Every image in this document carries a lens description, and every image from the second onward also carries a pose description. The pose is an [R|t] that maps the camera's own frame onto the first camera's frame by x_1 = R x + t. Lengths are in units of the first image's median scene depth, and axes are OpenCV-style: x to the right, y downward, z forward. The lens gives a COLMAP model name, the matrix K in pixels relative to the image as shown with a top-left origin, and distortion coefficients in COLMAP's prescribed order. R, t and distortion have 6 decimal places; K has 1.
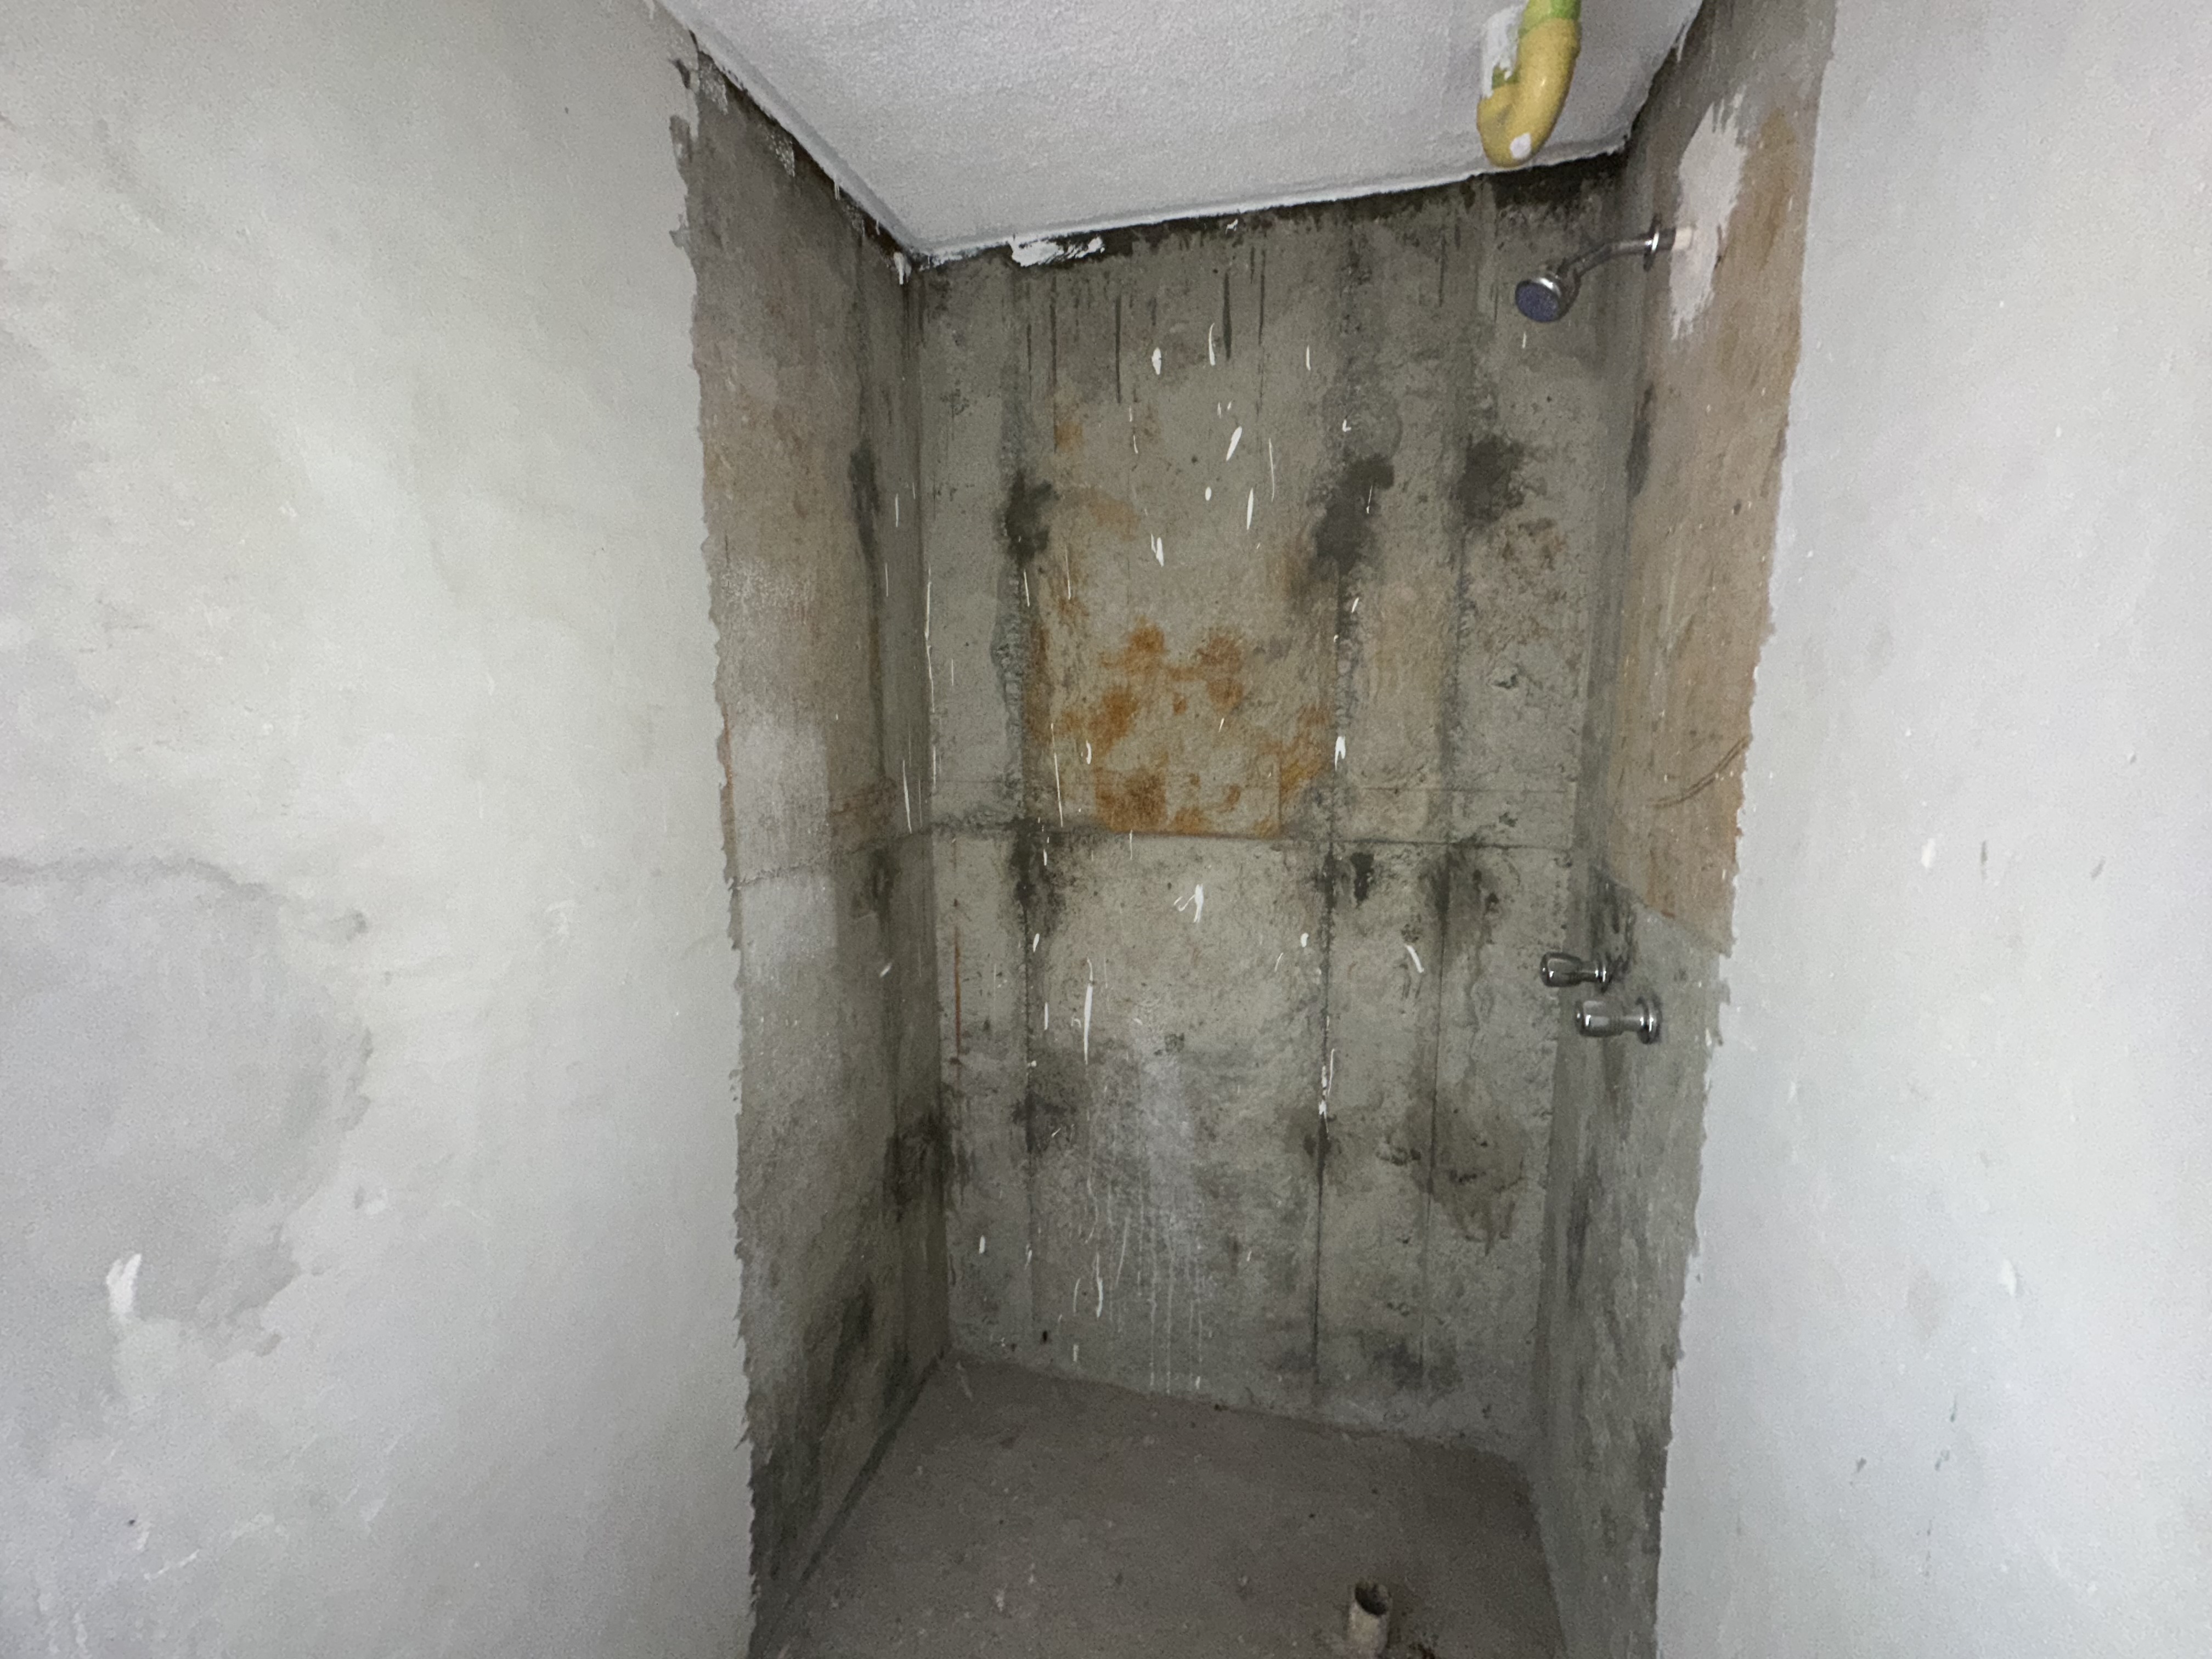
lens RADIAL K [[881.4, 0, 1103.9], [0, 881.4, 828.2], [0, 0, 1]] dist [-0.005498, 0.001465]
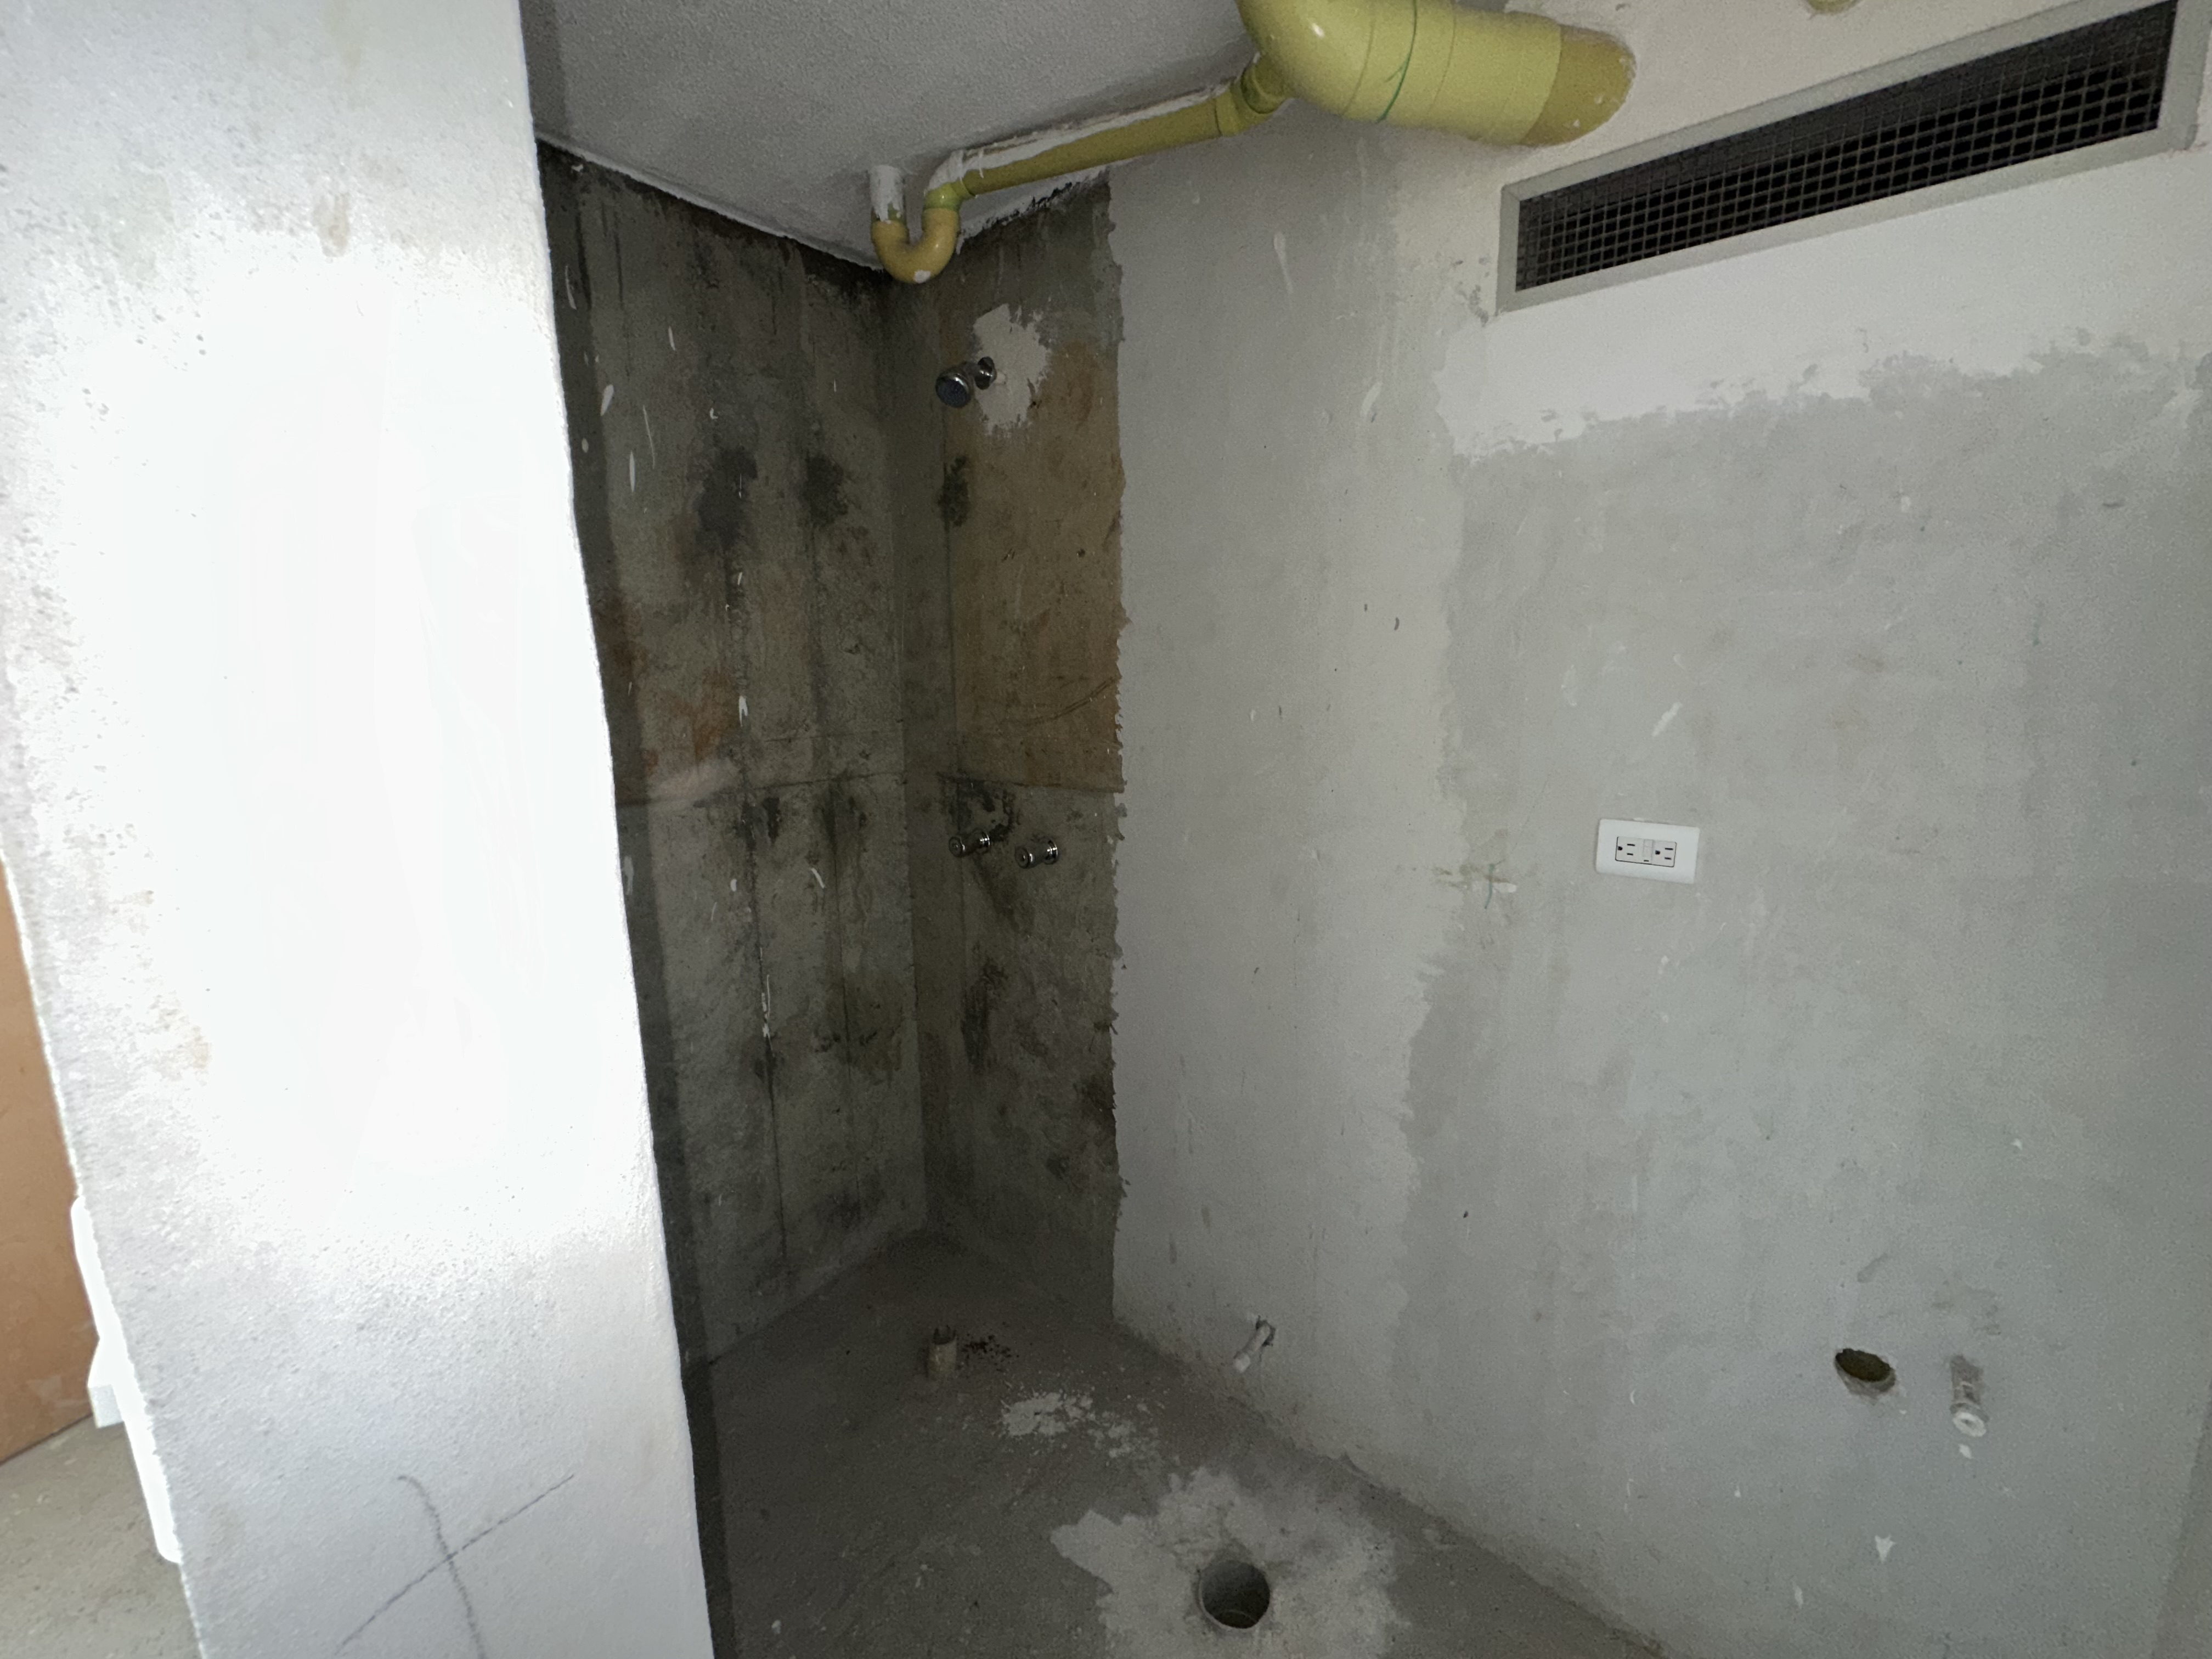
lens RADIAL K [[881.4, 0, 1102.4], [0, 881.4, 827.7], [0, 0, 1]] dist [-0.005498, 0.001465]
pose [[0.411376, -0.162172, 0.896922, -0.574567], [0.143247, 0.983319, 0.112092, 0.000378], [-0.900139, 0.082369, 0.427745, 0.124146]]
